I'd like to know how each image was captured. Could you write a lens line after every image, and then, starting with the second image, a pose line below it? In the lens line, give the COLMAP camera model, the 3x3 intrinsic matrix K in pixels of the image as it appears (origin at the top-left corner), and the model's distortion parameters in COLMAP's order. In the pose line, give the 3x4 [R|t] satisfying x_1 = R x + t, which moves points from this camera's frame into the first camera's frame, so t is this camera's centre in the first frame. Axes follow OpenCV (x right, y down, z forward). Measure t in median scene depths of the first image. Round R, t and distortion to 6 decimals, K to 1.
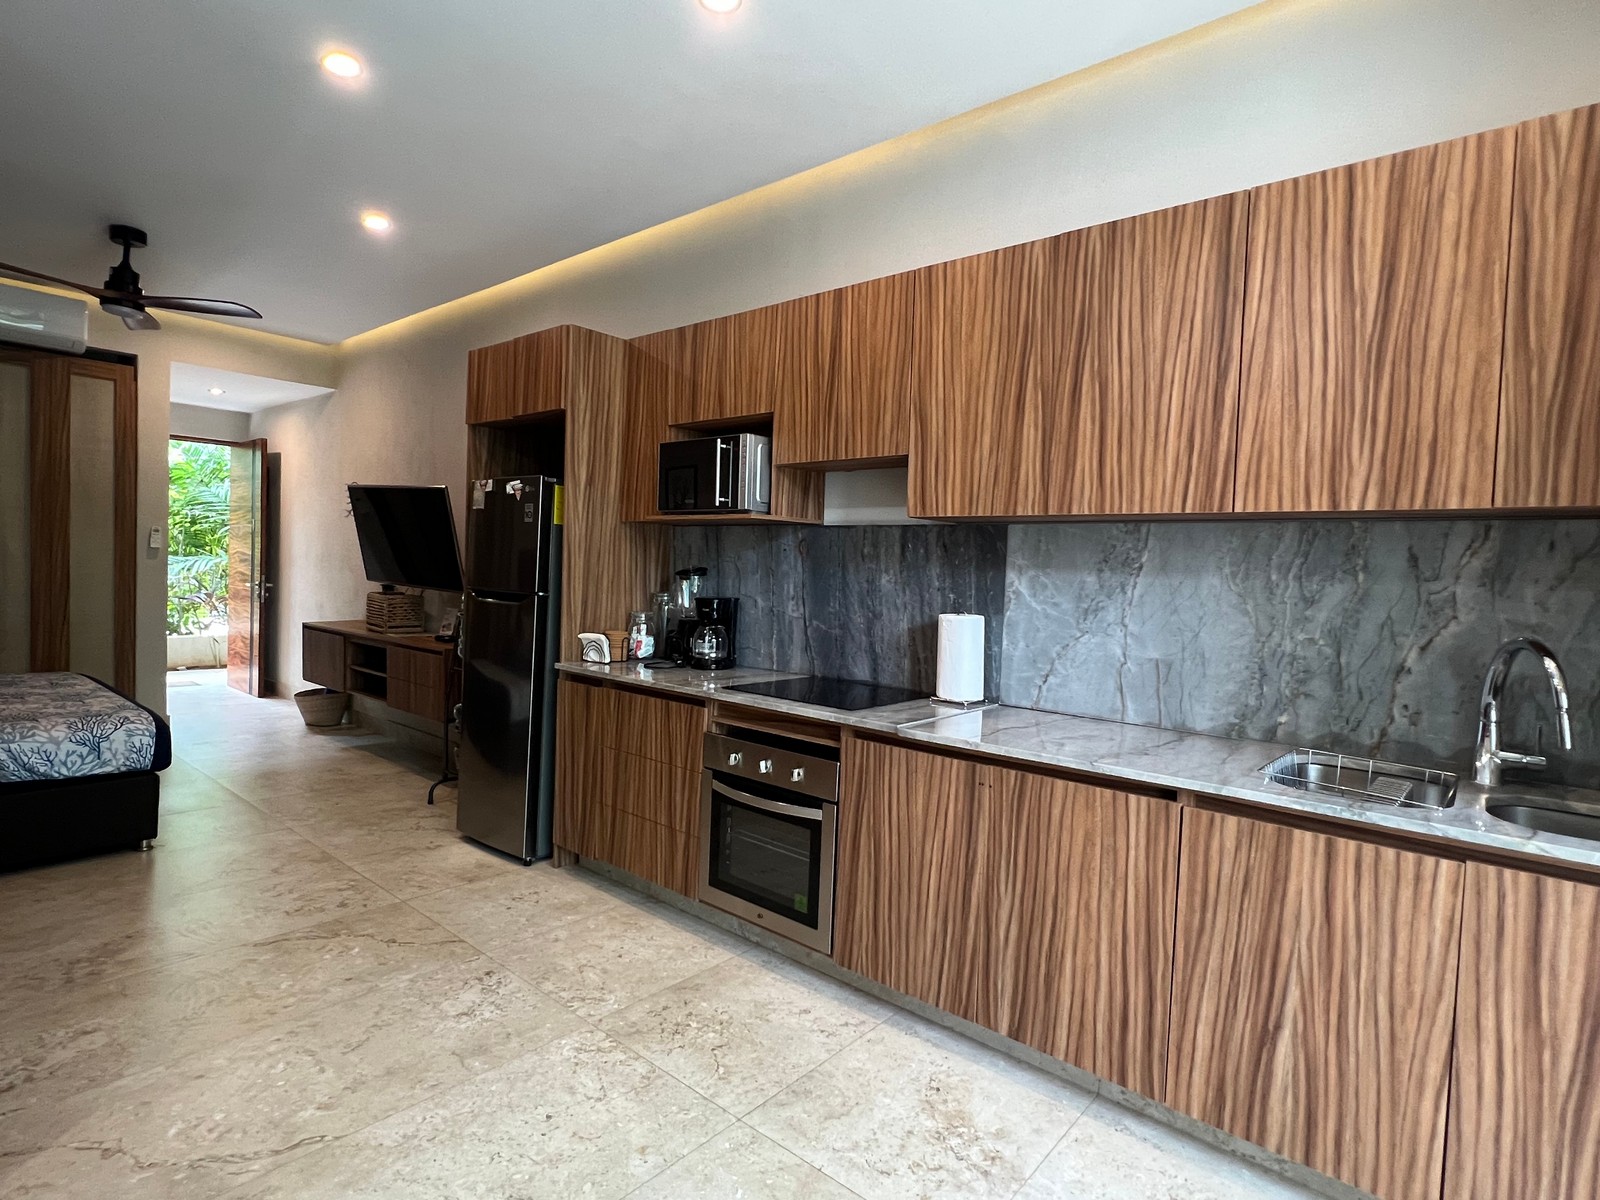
lens RADIAL K [[829.2, 0, 797.0], [0, 829.2, 599.8], [0, 0, 1]] dist [-0.003417, 0.000133]
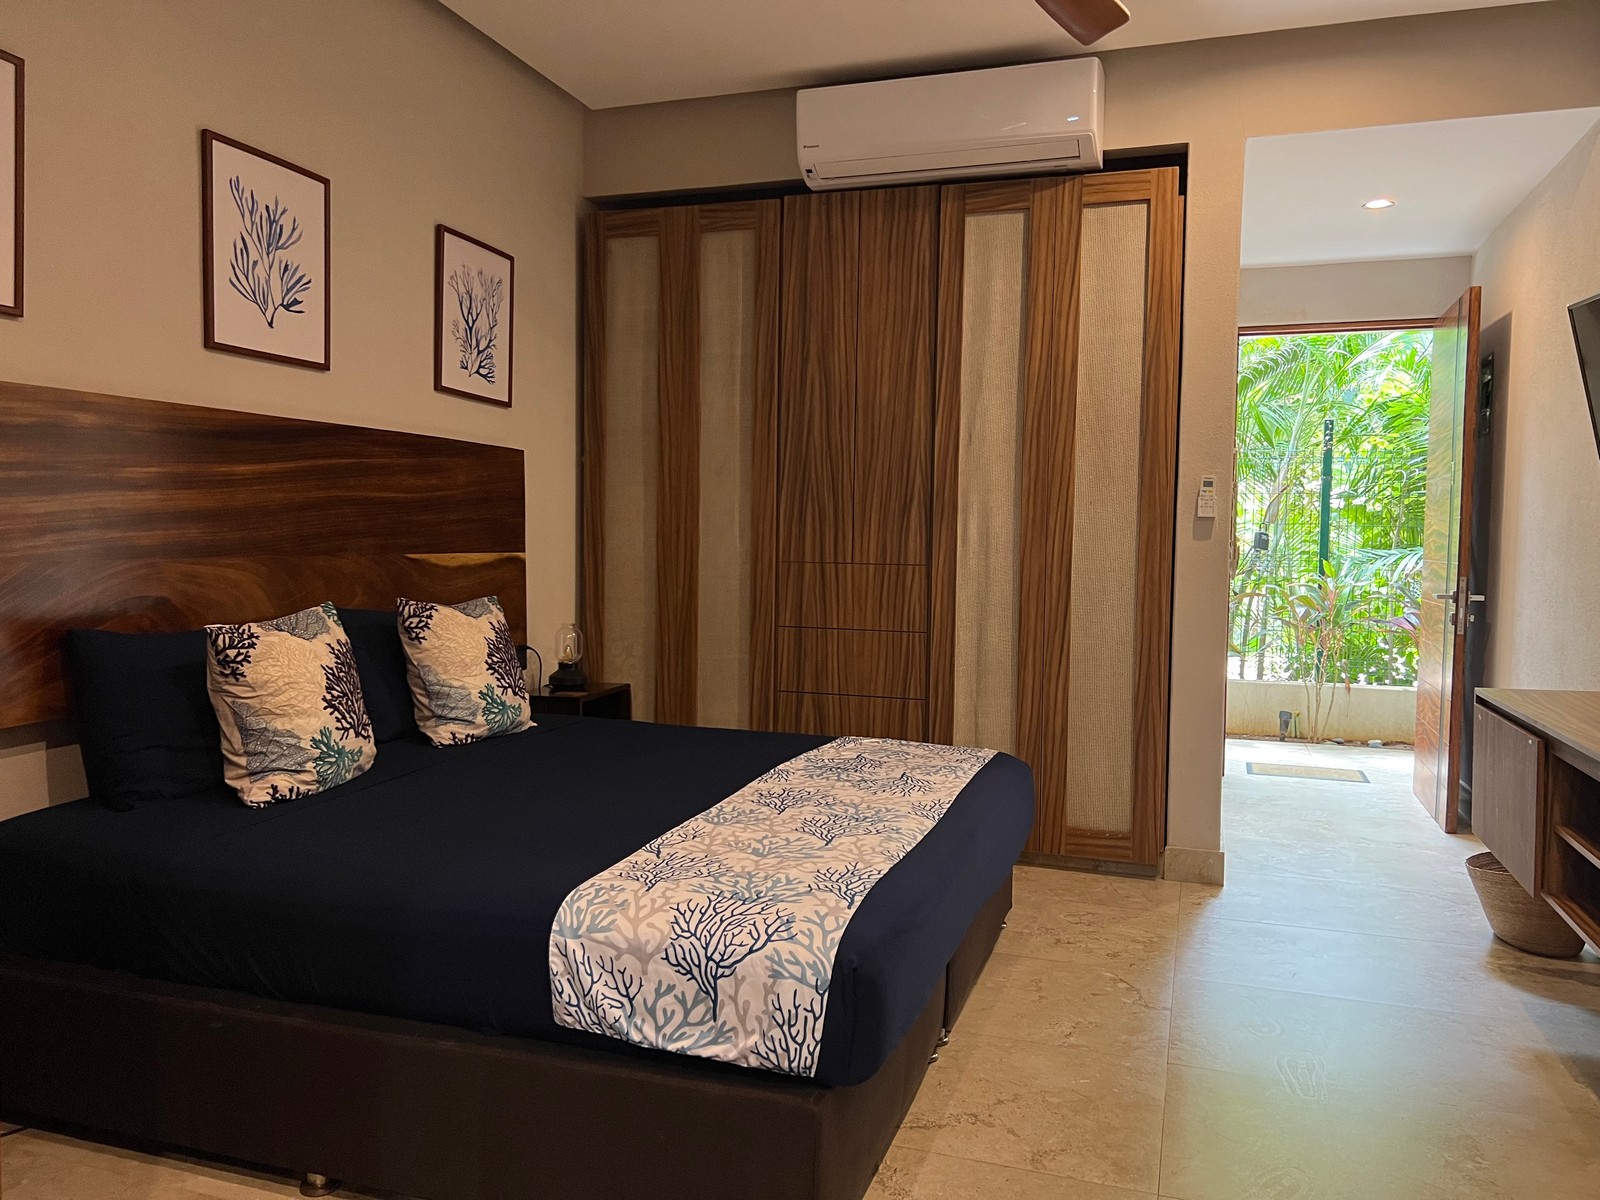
lens RADIAL K [[1204.2, 0, 804.9], [0, 1204.2, 602.9], [0, 0, 1]] dist [0.036626, -0.019610]
pose [[0.379636, 0.017465, -0.924971, -0.346047], [-0.036142, 0.999339, 0.004035, -0.009260], [0.924430, 0.031899, 0.380016, 0.935457]]
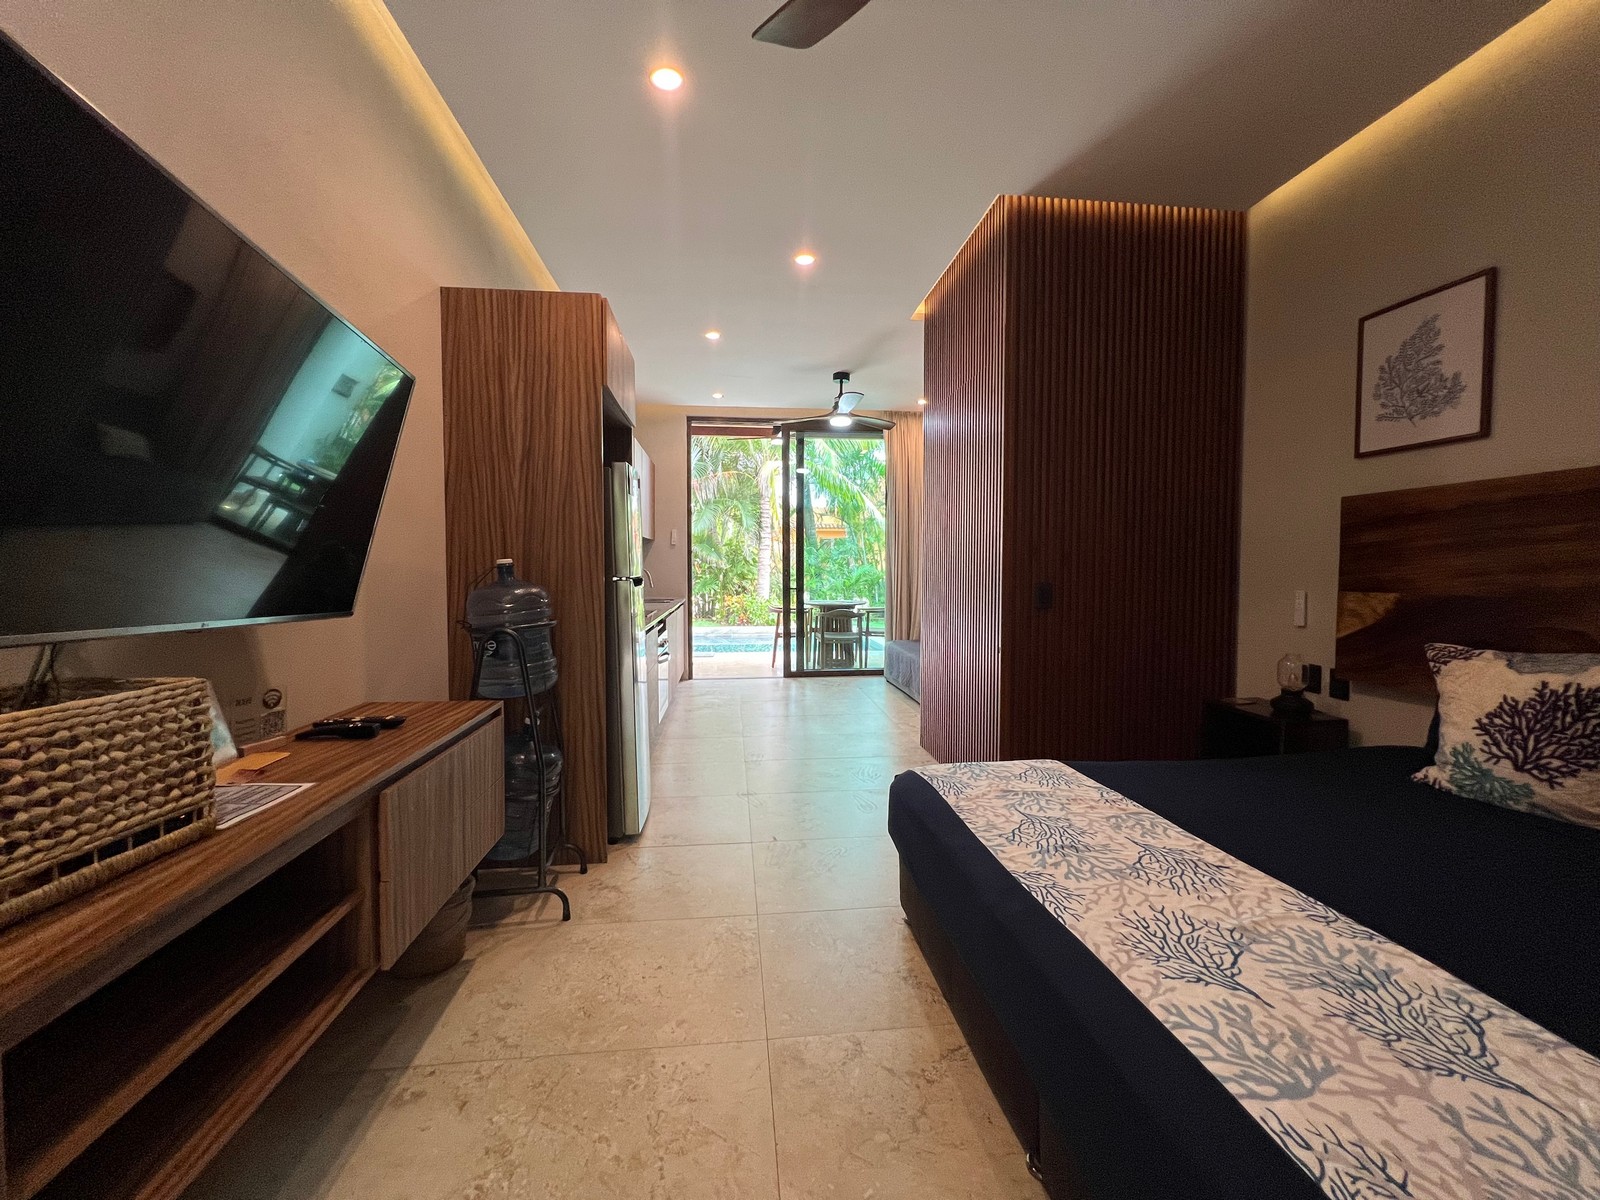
lens RADIAL K [[639.9, 0, 799.1], [0, 639.9, 597.1], [0, 0, 1]] dist [-0.003258, 0.000529]
pose [[-0.725741, -0.067519, 0.684647, -1.321678], [0.000421, 0.995129, 0.098585, -0.084846], [-0.687968, 0.071836, -0.722177, 1.786170]]
